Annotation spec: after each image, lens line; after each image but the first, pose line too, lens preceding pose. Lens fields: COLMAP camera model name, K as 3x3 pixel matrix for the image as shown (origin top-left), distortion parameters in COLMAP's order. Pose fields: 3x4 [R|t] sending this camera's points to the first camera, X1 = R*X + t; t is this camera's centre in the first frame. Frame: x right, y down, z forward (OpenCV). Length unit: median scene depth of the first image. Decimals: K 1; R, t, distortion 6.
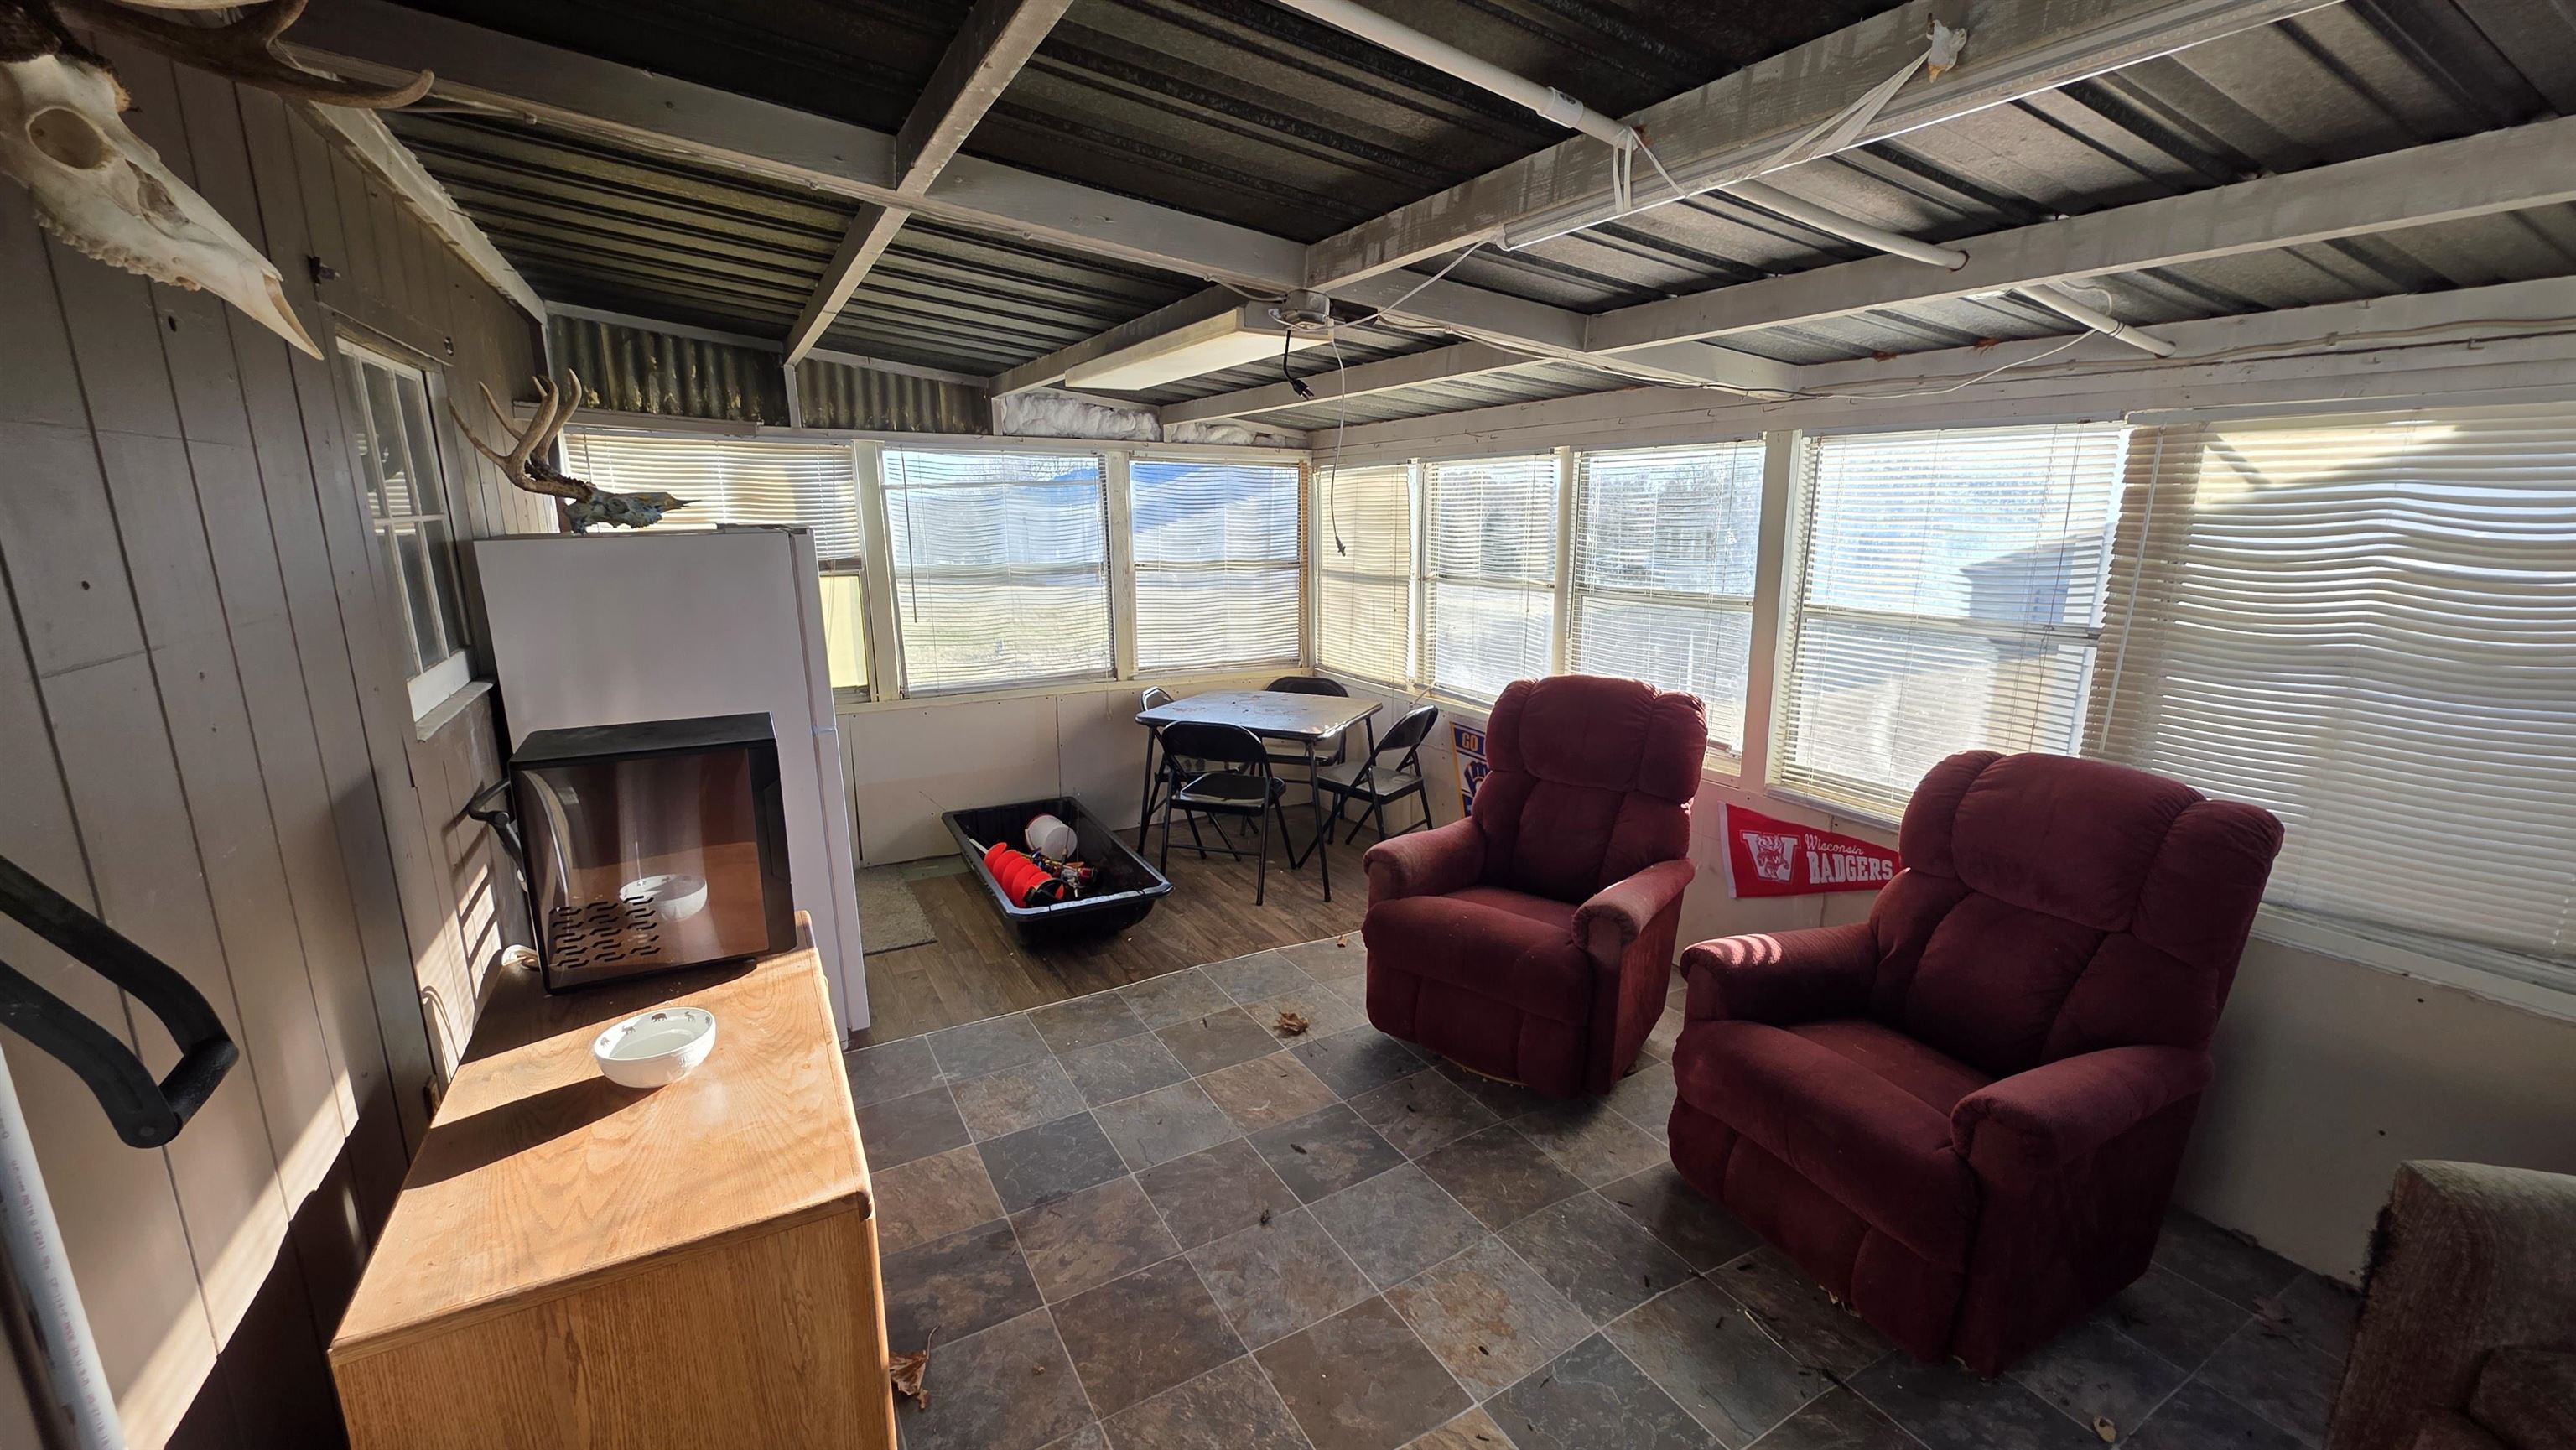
lens RADIAL K [[1020.1, 0, 1286.2], [0, 1020.1, 723.0], [0, 0, 1]] dist [0.003636, 0.000034]
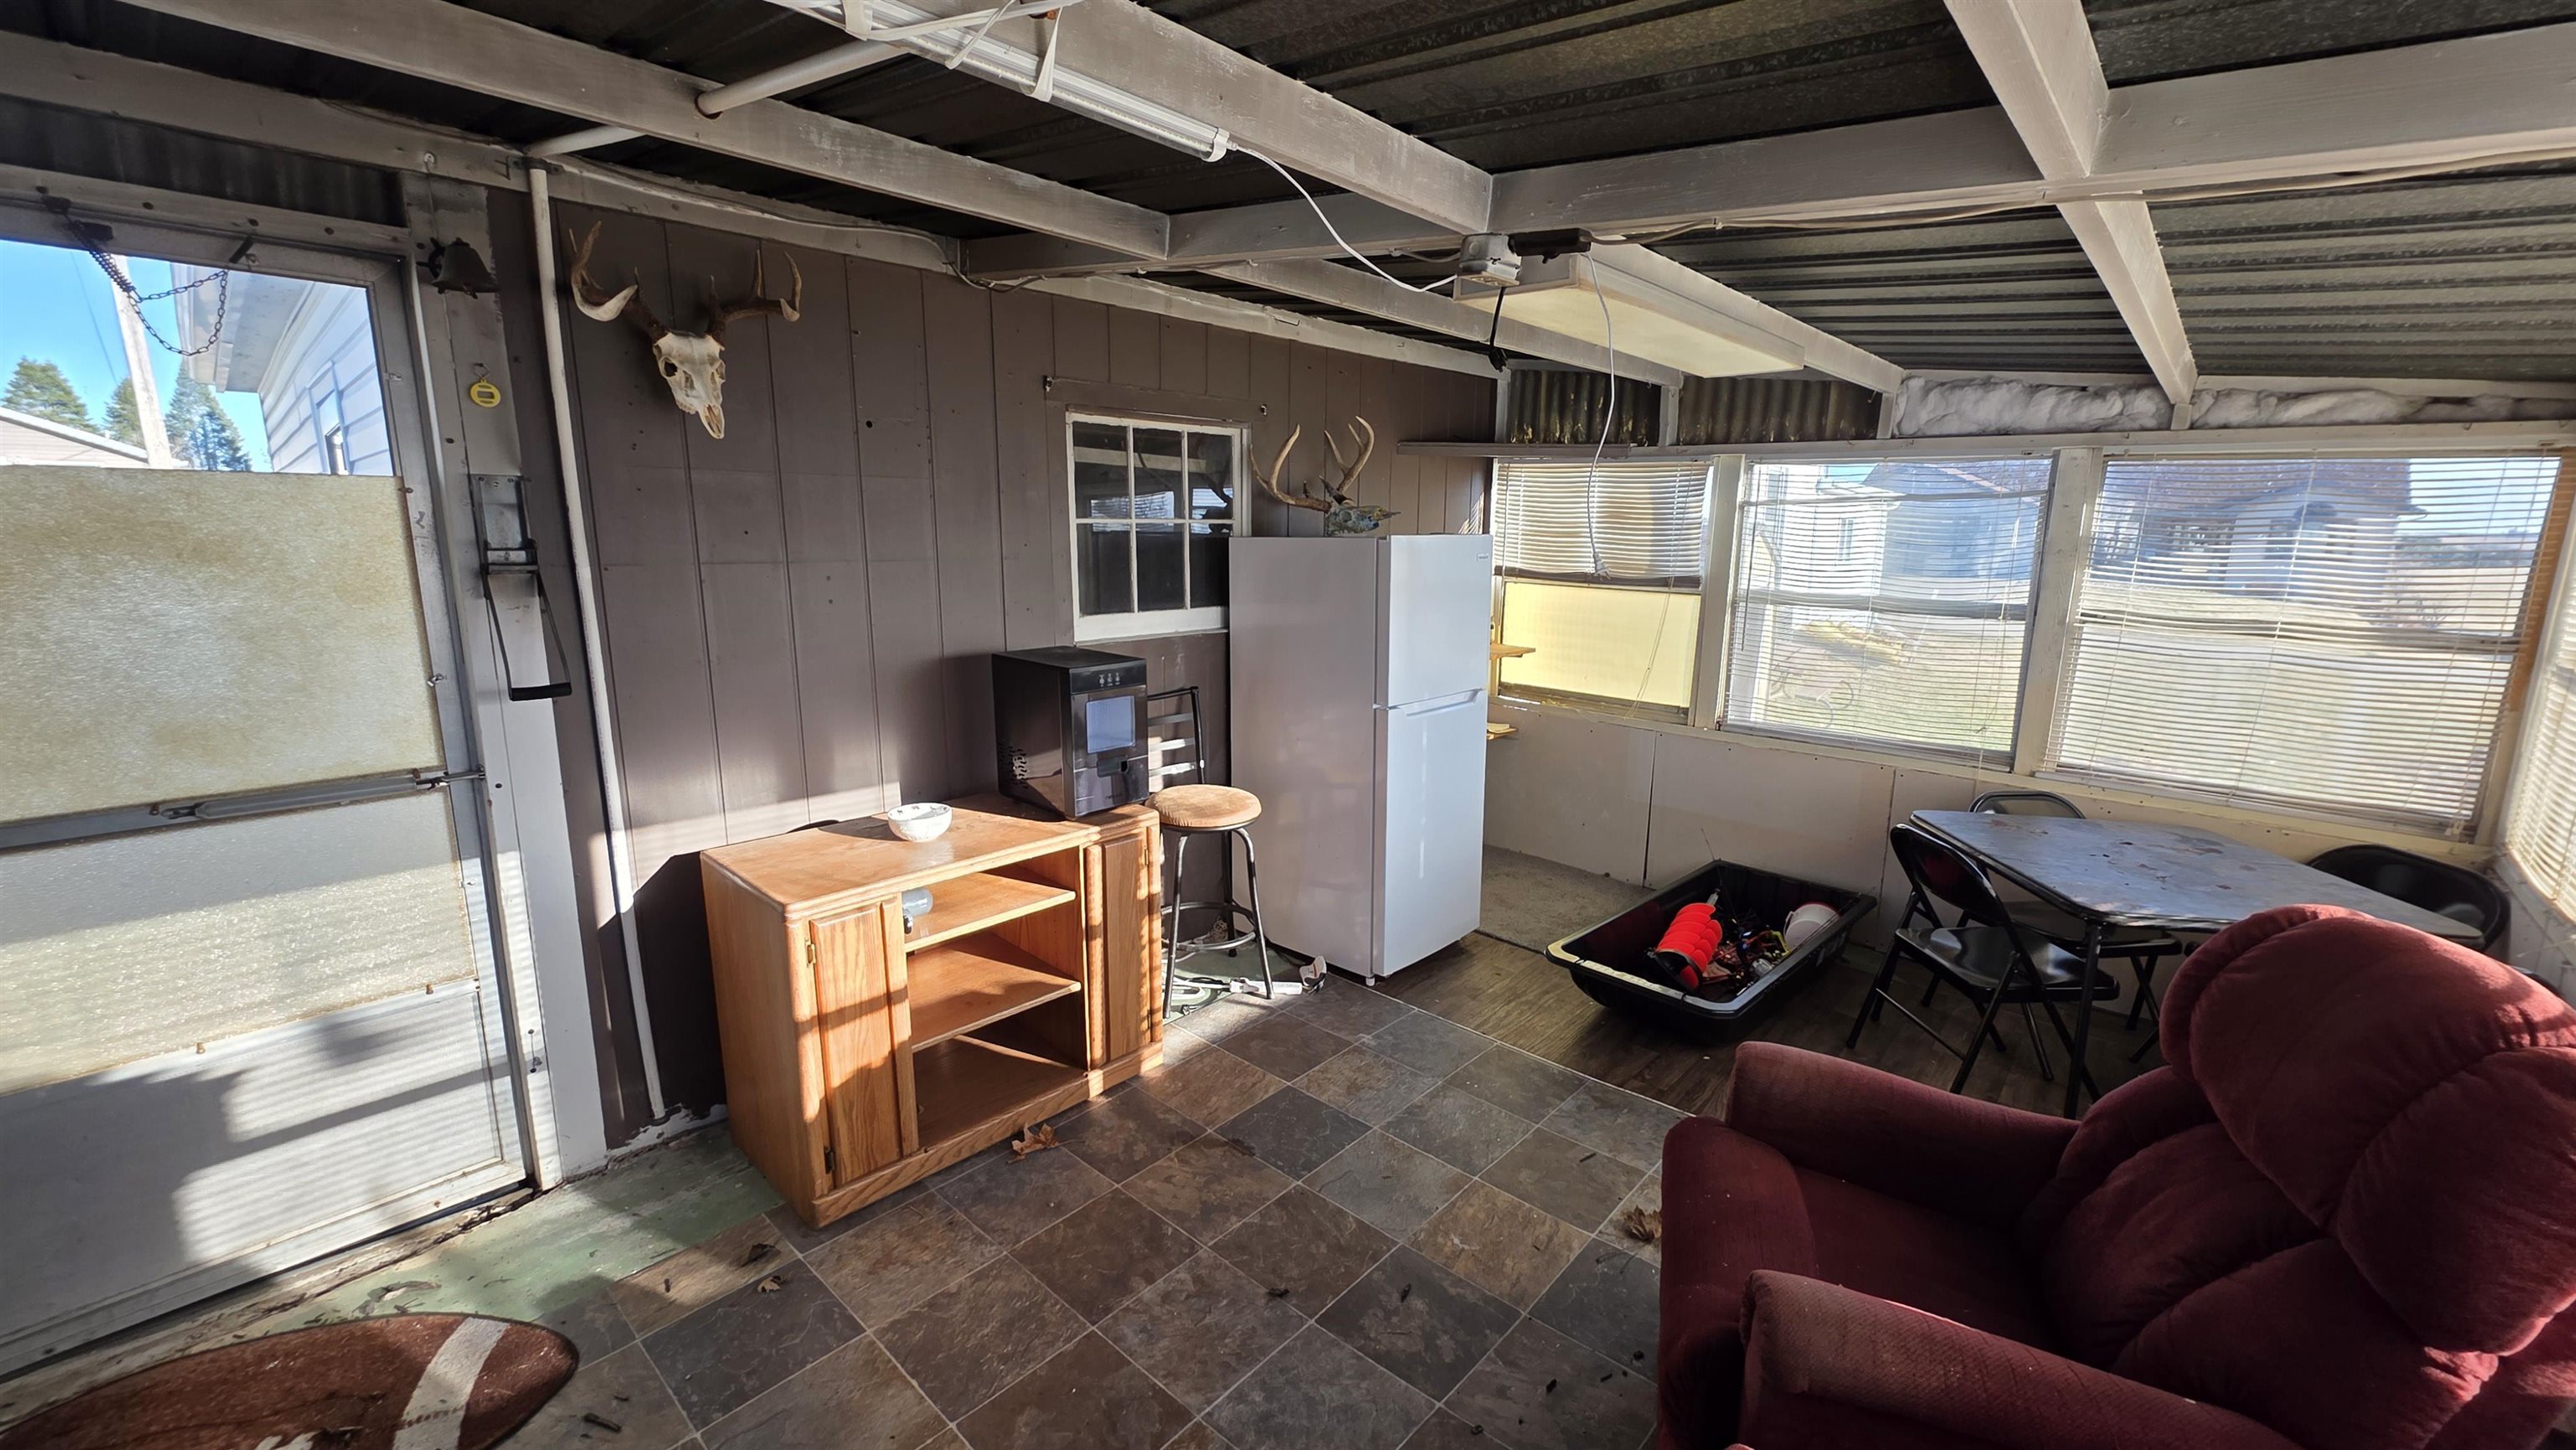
lens RADIAL K [[1020.1, 0, 1285.3], [0, 1020.1, 724.8], [0, 0, 1]] dist [0.003636, 0.000034]
pose [[0.307715, 0.187487, -0.932824, 0.408093], [-0.214109, 0.968894, 0.124107, -0.064826], [0.927075, 0.161536, 0.338286, 0.345902]]
